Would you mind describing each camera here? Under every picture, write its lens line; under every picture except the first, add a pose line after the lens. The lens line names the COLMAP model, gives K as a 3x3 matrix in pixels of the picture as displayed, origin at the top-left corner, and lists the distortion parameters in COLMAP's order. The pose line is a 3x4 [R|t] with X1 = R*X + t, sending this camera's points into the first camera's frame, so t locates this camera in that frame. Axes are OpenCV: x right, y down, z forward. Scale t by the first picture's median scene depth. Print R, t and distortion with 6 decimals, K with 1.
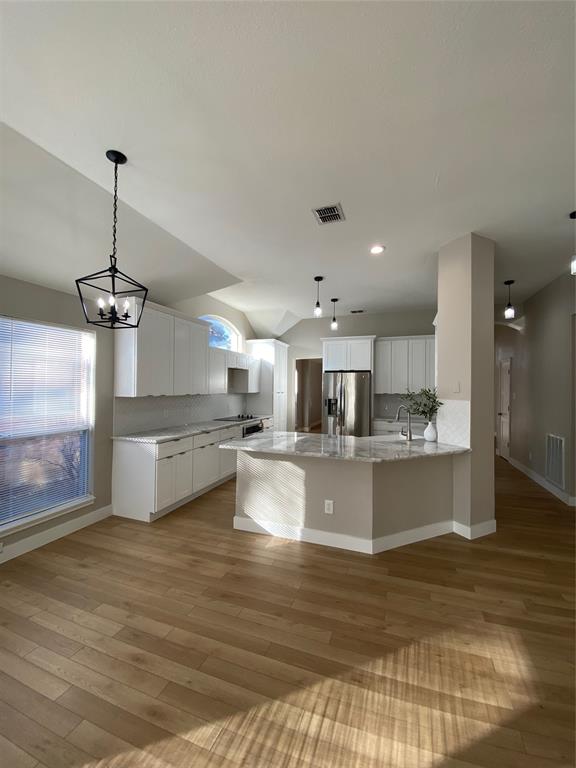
lens RADIAL K [[309.2, 0, 292.5], [0, 309.2, 382.9], [0, 0, 1]] dist [0.024223, -0.022151]
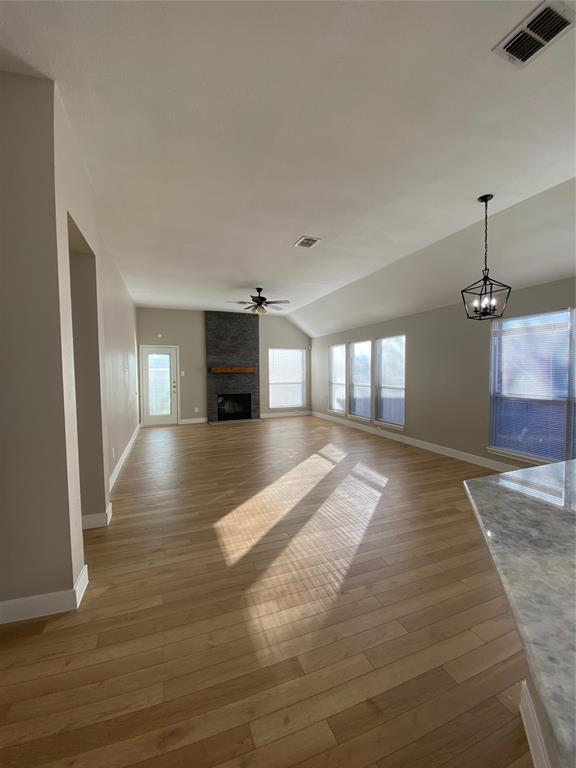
lens RADIAL K [[307.0, 0, 288.0], [0, 307.0, 384.0], [0, 0, 1]] dist [0.023087, -0.000052]
pose [[-0.749097, 0.024383, -0.662011, 0.695712], [0.009150, 0.999608, 0.026463, 0.049722], [0.662397, 0.013766, -0.749027, 0.955699]]
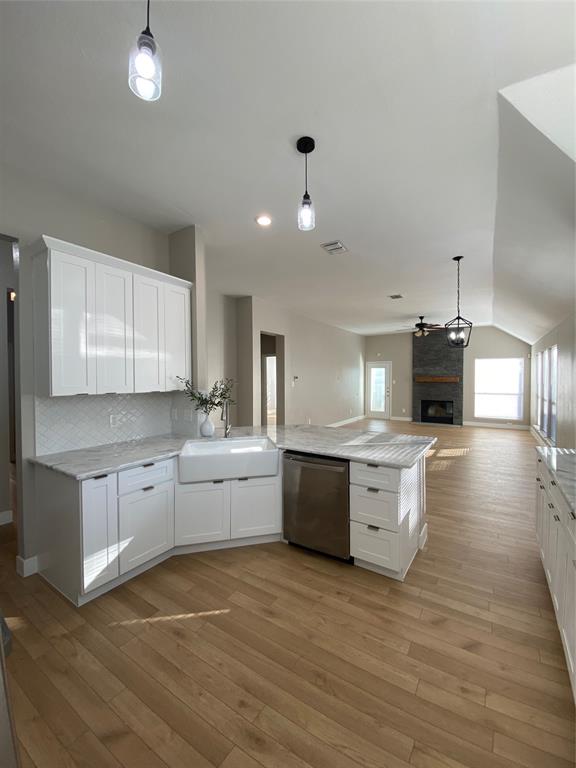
lens RADIAL K [[309.2, 0, 292.5], [0, 309.2, 382.9], [0, 0, 1]] dist [0.024223, -0.022151]
pose [[-0.975696, -0.014631, 0.218637, -0.001853], [-0.012986, 0.999876, 0.008958, 0.018731], [-0.218741, 0.005901, -0.975765, 2.001892]]
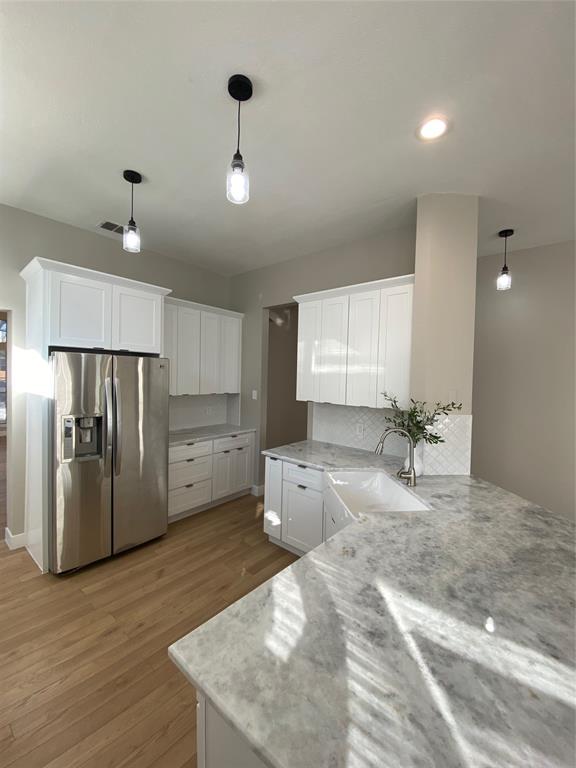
lens RADIAL K [[309.2, 0, 292.5], [0, 309.2, 382.9], [0, 0, 1]] dist [0.024223, -0.022151]
pose [[0.335659, -0.022703, 0.941710, -0.311838], [-0.033654, 0.998782, 0.036075, -0.033904], [-0.941382, -0.043801, 0.334486, 1.121683]]
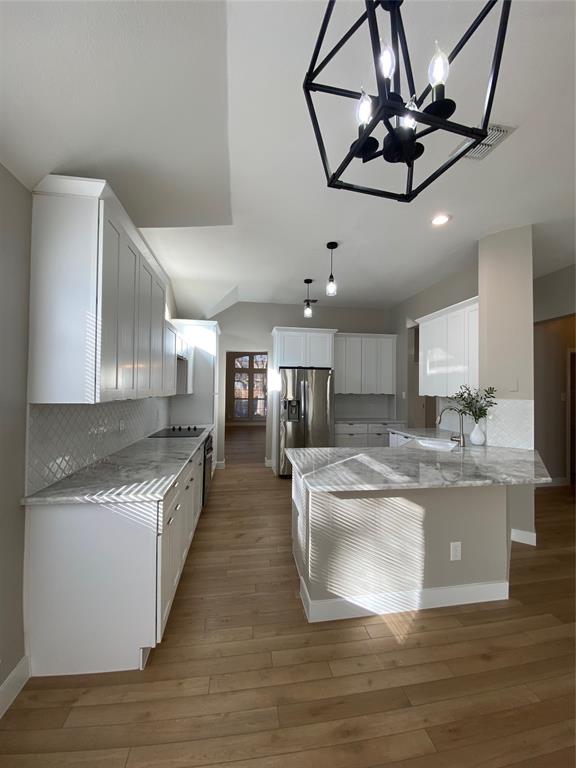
lens RADIAL K [[308.6, 0, 288.0], [0, 308.6, 384.0], [0, 0, 1]] dist [0.019993, -0.021392]
pose [[0.874377, 0.008664, 0.485171, -0.528940], [-0.008966, 0.999958, -0.001699, 0.016252], [-0.485165, -0.002864, 0.874418, 0.520821]]
